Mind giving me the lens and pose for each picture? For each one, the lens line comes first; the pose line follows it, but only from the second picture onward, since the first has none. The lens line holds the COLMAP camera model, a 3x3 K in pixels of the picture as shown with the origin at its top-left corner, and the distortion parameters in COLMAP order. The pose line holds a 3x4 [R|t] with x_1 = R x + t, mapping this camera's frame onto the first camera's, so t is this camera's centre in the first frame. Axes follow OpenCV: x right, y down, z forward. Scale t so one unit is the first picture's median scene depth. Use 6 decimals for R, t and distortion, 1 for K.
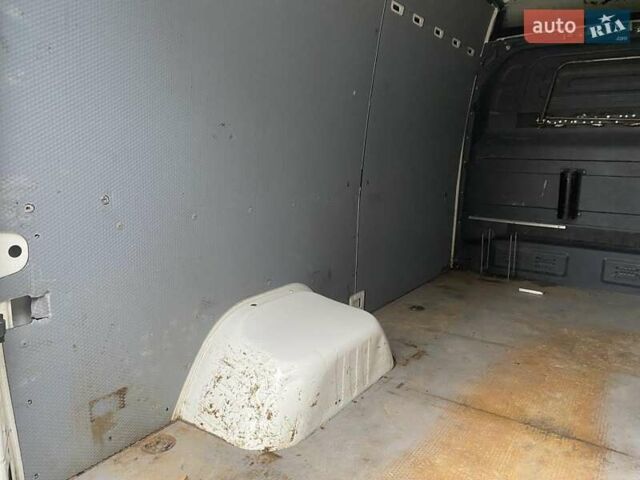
lens RADIAL K [[488.4, 0, 320.0], [0, 488.4, 225.8], [0, 0, 1]] dist [0.034021, -0.037133]
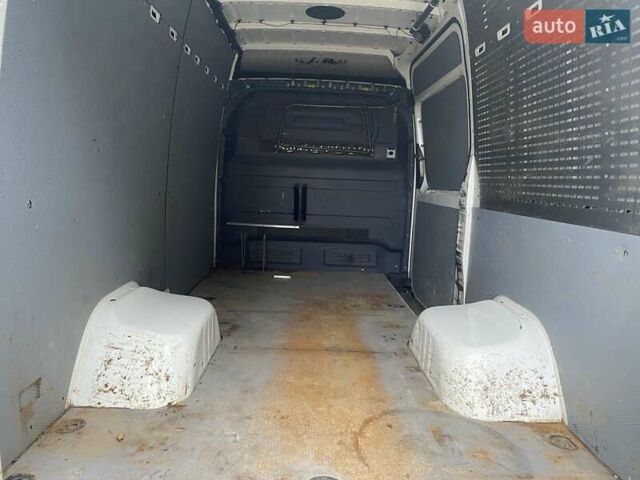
lens RADIAL K [[488.4, 0, 320.0], [0, 488.4, 225.8], [0, 0, 1]] dist [0.034021, -0.037133]
pose [[0.809251, -0.040793, 0.586045, -0.451459], [0.061116, 0.998019, -0.014924, 0.043710], [-0.584276, 0.047894, 0.810141, -0.215016]]
